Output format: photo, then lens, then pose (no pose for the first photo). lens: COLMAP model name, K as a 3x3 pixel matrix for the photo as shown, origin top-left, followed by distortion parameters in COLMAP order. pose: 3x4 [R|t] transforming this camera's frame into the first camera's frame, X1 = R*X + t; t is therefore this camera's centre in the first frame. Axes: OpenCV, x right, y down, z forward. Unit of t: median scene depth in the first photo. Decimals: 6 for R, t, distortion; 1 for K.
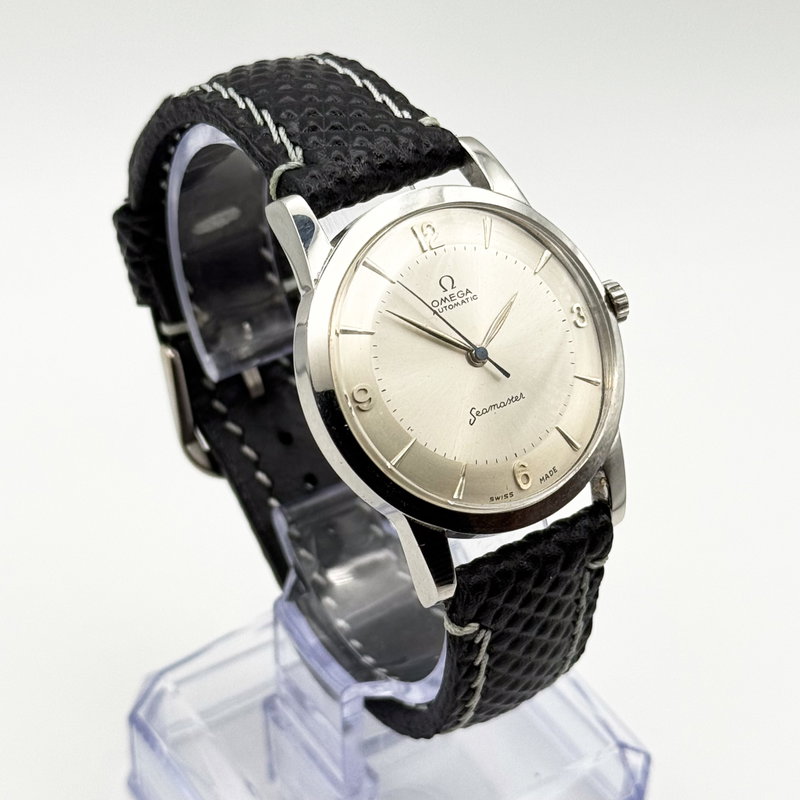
lens RADIAL K [[2216.5, 0, 404.9], [0, 2216.5, 391.6], [0, 0, 1]] dist [0.150244, 0.000000]
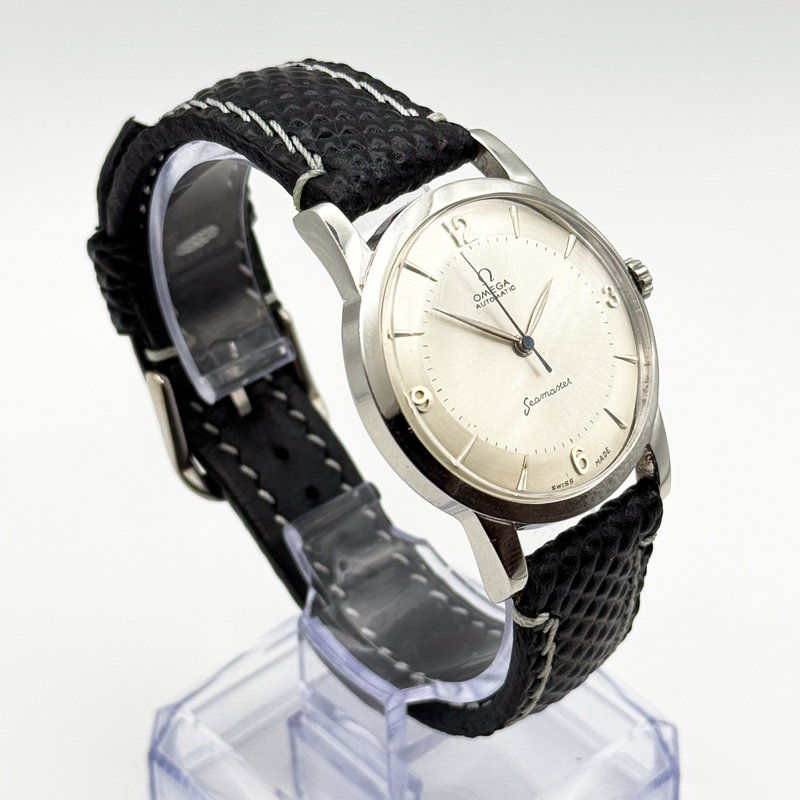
lens RADIAL K [[2216.5, 0, 392.9], [0, 2216.5, 403.3], [0, 0, 1]] dist [0.150244, 0.000000]
pose [[0.987864, -0.105265, 0.114208, -0.135554], [0.105174, 0.994430, 0.006841, -0.003259], [-0.114292, 0.005253, 0.993433, 0.015758]]
